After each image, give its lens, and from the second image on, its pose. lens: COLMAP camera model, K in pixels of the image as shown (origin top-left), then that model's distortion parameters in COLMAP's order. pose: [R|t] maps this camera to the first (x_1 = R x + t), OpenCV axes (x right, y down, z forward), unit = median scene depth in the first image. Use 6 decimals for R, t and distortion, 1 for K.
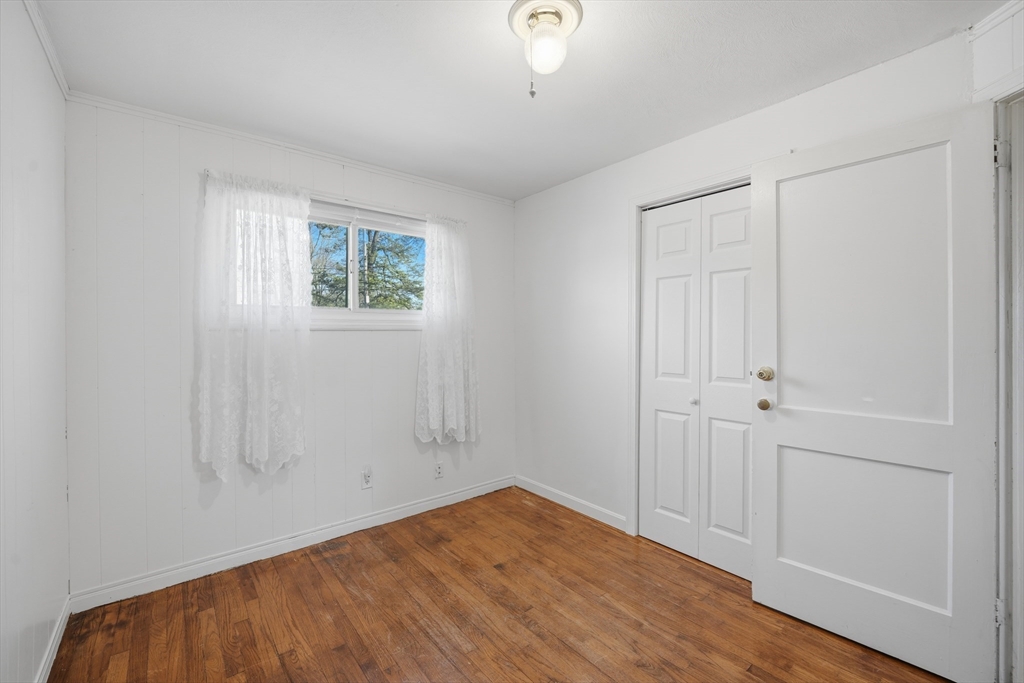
lens RADIAL K [[419.5, 0, 511.0], [0, 419.5, 337.0], [0, 0, 1]] dist [-0.000643, -0.000766]
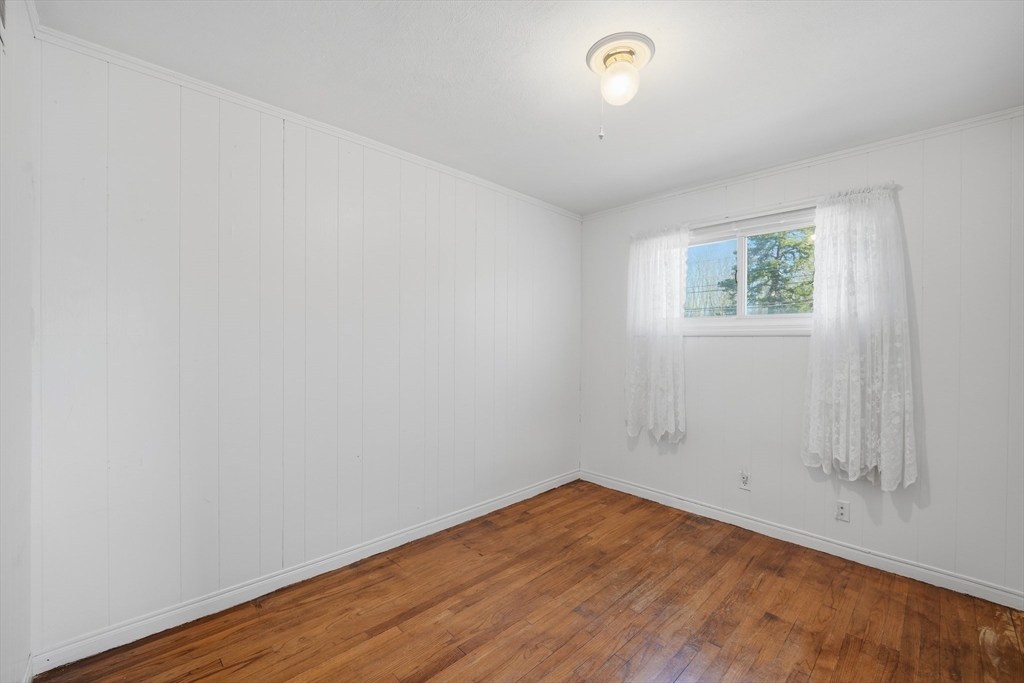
lens RADIAL K [[419.5, 0, 511.0], [0, 419.5, 337.0], [0, 0, 1]] dist [-0.000643, -0.000766]
pose [[0.094082, -0.001302, -0.995564, 0.714240], [-0.013371, 0.999907, -0.002571, -0.003231], [0.995475, 0.013553, 0.094056, 0.372261]]
